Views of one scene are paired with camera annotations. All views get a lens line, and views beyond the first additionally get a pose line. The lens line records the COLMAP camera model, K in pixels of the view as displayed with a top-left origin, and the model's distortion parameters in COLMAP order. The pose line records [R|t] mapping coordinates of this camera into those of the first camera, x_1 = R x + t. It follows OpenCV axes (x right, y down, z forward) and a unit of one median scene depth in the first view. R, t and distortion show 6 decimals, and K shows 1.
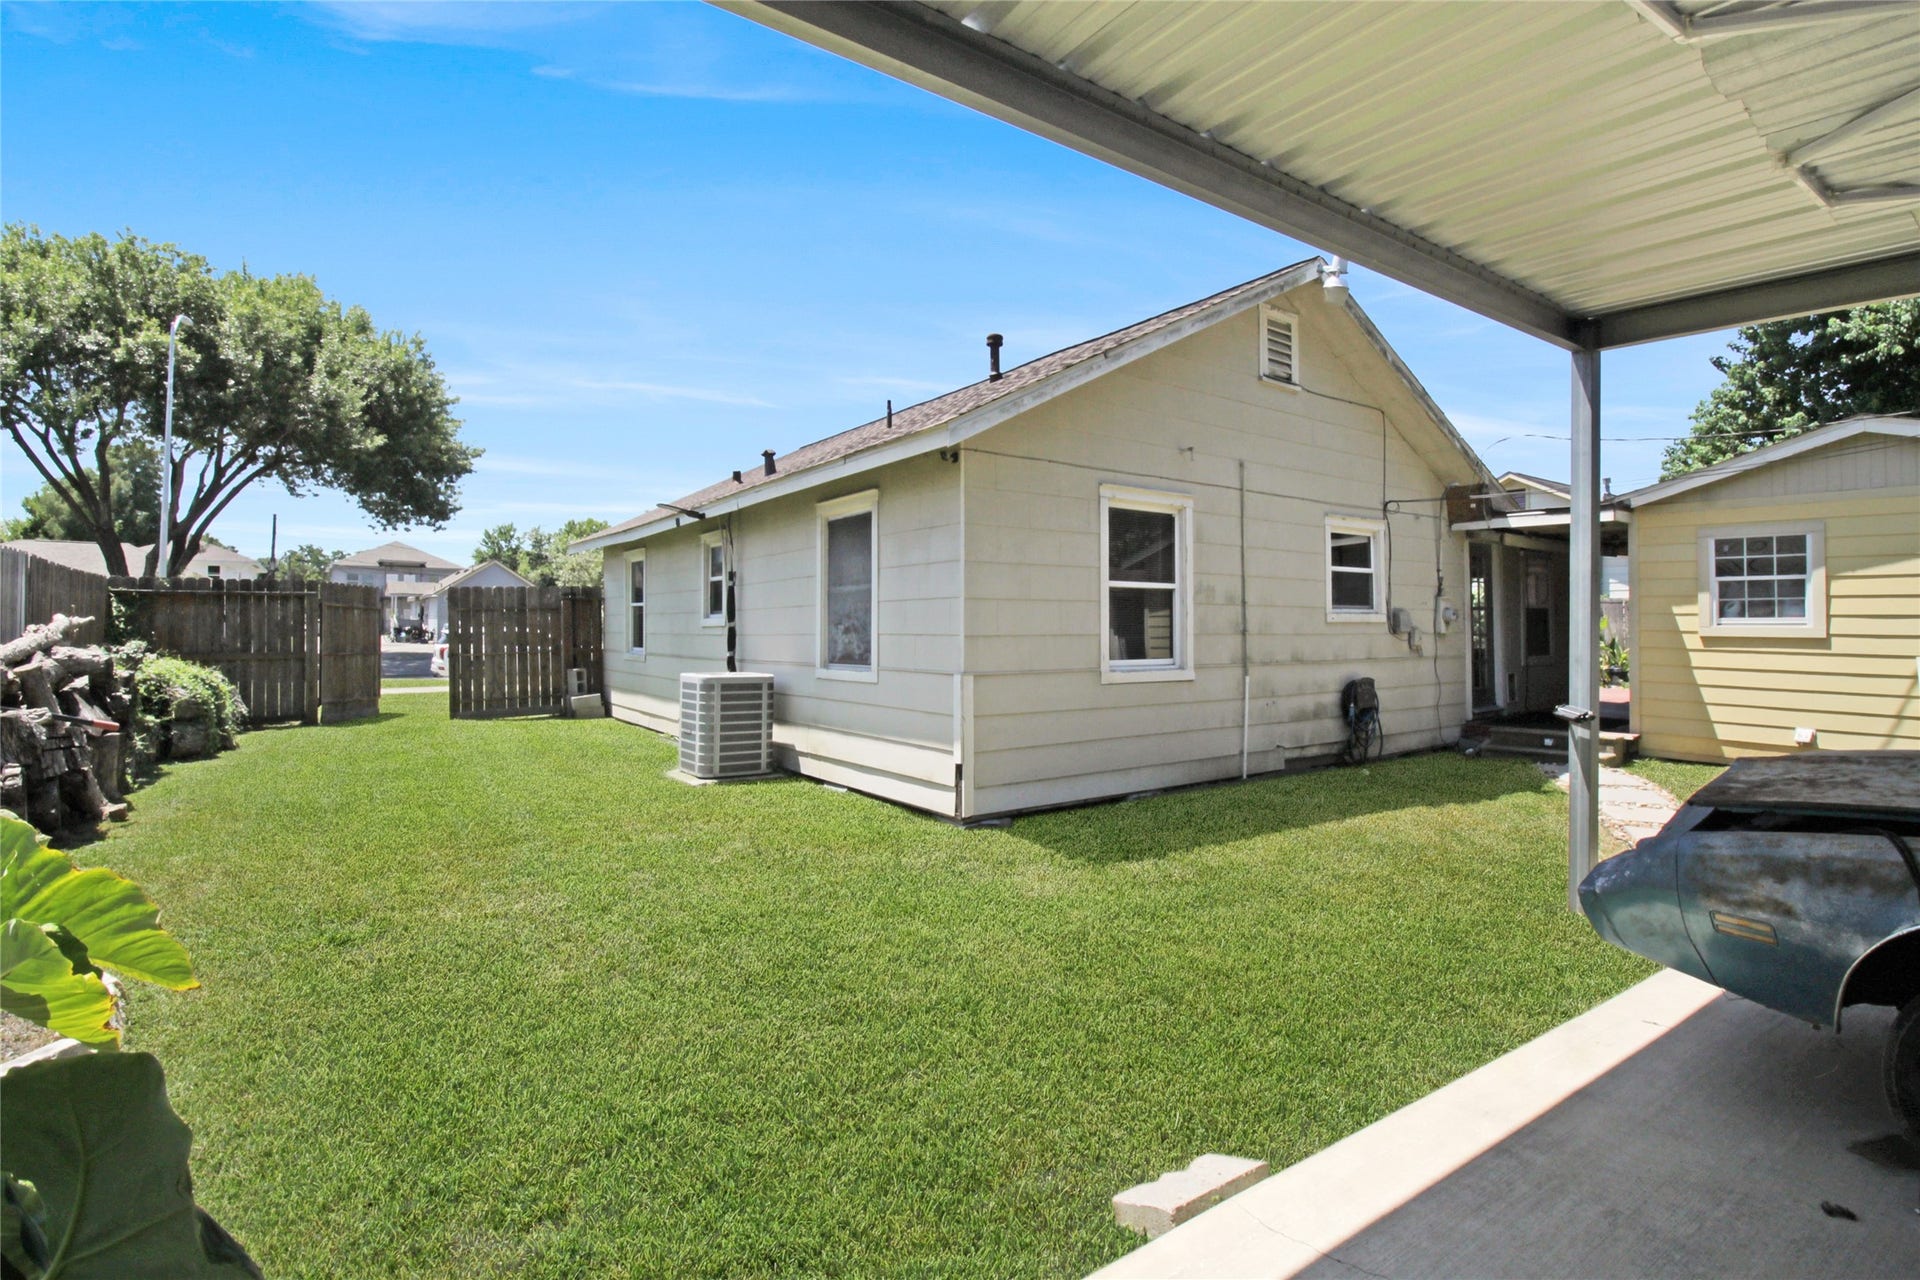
lens RADIAL K [[894.4, 0, 960.0], [0, 894.4, 640.0], [0, 0, 1]] dist [-0.000947, -0.000159]
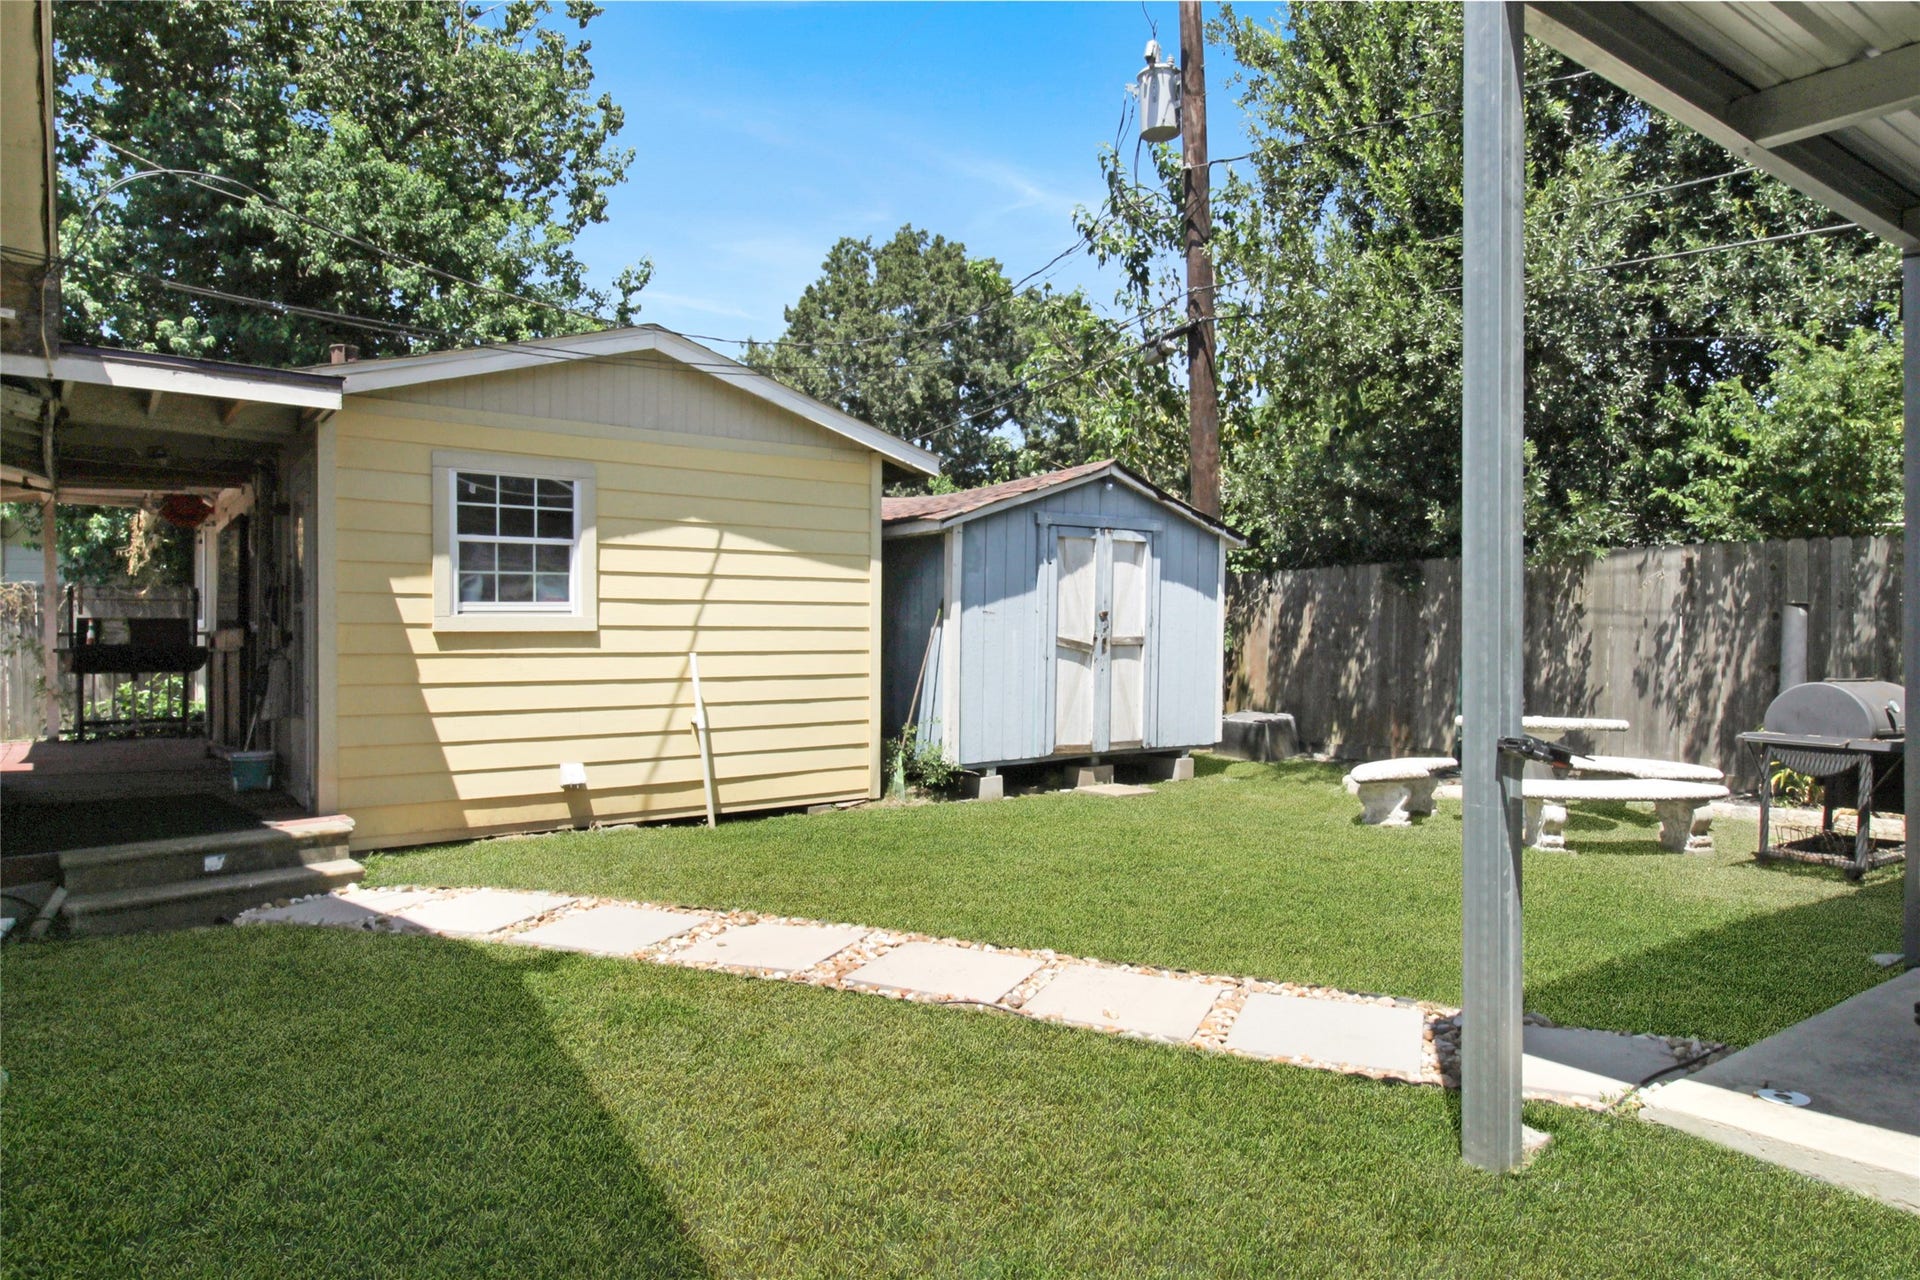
lens RADIAL K [[1188.2, 0, 960.0], [0, 1188.2, 640.0], [0, 0, 1]] dist [0.022268, 0.001025]
pose [[-0.060690, -0.008060, 0.998124, 0.013673], [0.028228, 0.999554, 0.009788, 0.003514], [-0.997757, 0.028769, -0.060435, 0.739215]]
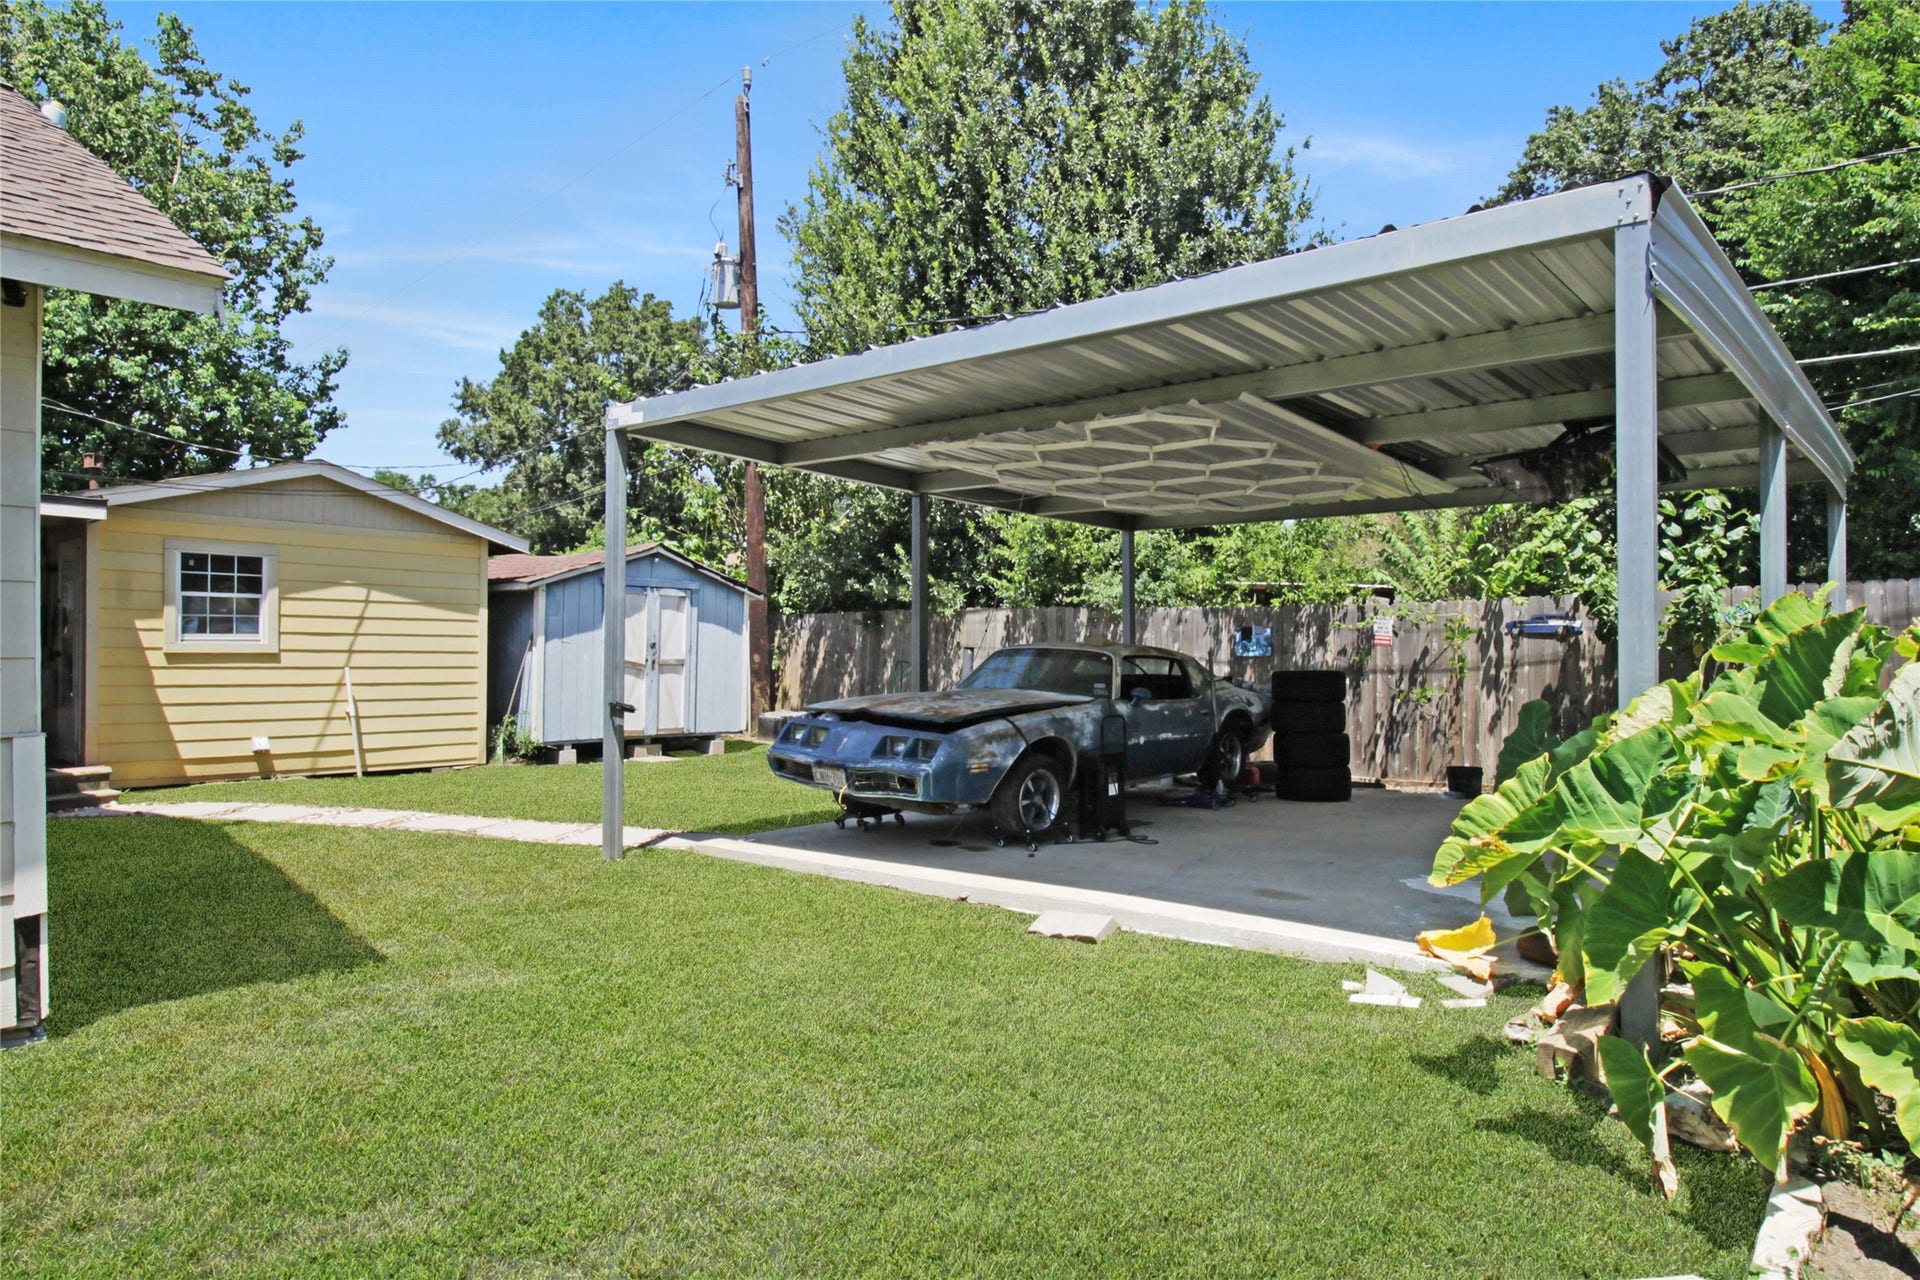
lens RADIAL K [[1162.1, 0, 957.6], [0, 1162.1, 664.6], [0, 0, 1]] dist [0.009226, -0.003387]
pose [[-0.260747, -0.017069, 0.965256, -0.615857], [0.014218, 0.999667, 0.021519, -0.006702], [-0.965302, 0.019335, -0.260418, 0.541042]]
